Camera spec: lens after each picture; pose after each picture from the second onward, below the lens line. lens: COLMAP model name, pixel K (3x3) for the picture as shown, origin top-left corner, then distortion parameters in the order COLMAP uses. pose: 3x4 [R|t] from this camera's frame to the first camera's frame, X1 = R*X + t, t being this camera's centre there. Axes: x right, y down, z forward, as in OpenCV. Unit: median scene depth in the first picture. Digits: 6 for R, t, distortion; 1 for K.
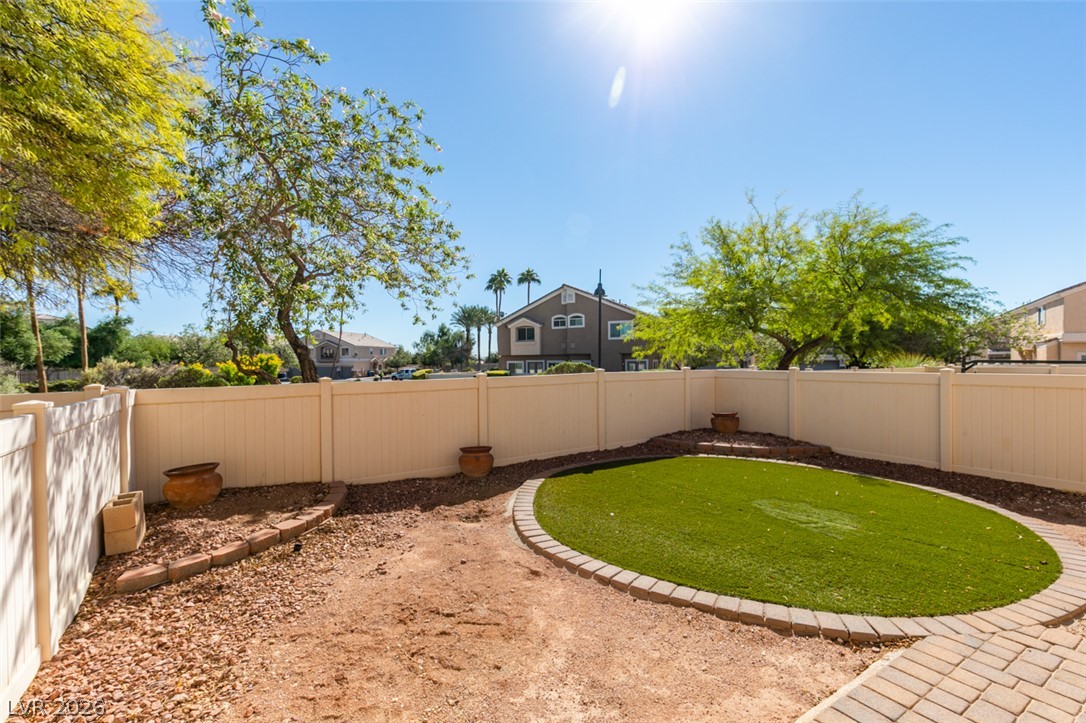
lens RADIAL K [[482.6, 0, 546.0], [0, 482.6, 363.4], [0, 0, 1]] dist [0.001033, -0.002821]
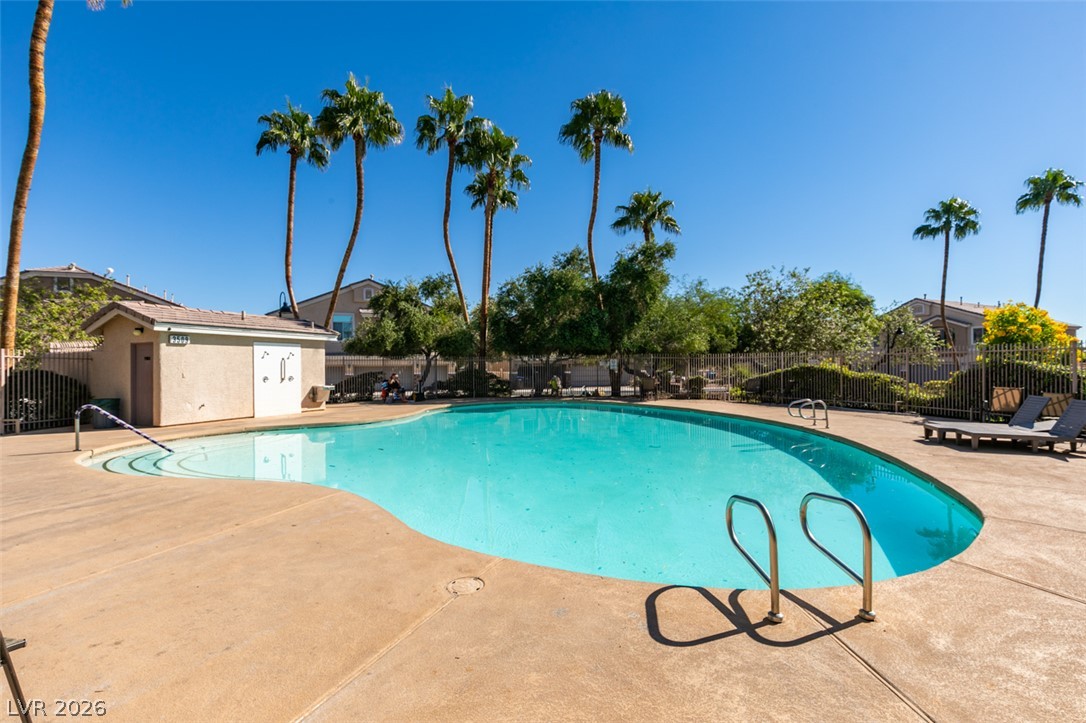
lens RADIAL K [[482.6, 0, 543.9], [0, 482.6, 362.1], [0, 0, 1]] dist [0.001033, -0.002821]
pose [[0.611648, 0.002284, -0.791126, -0.586742], [-0.007222, 0.999970, -0.002697, 0.018953], [0.791097, 0.007363, 0.611647, 0.641963]]
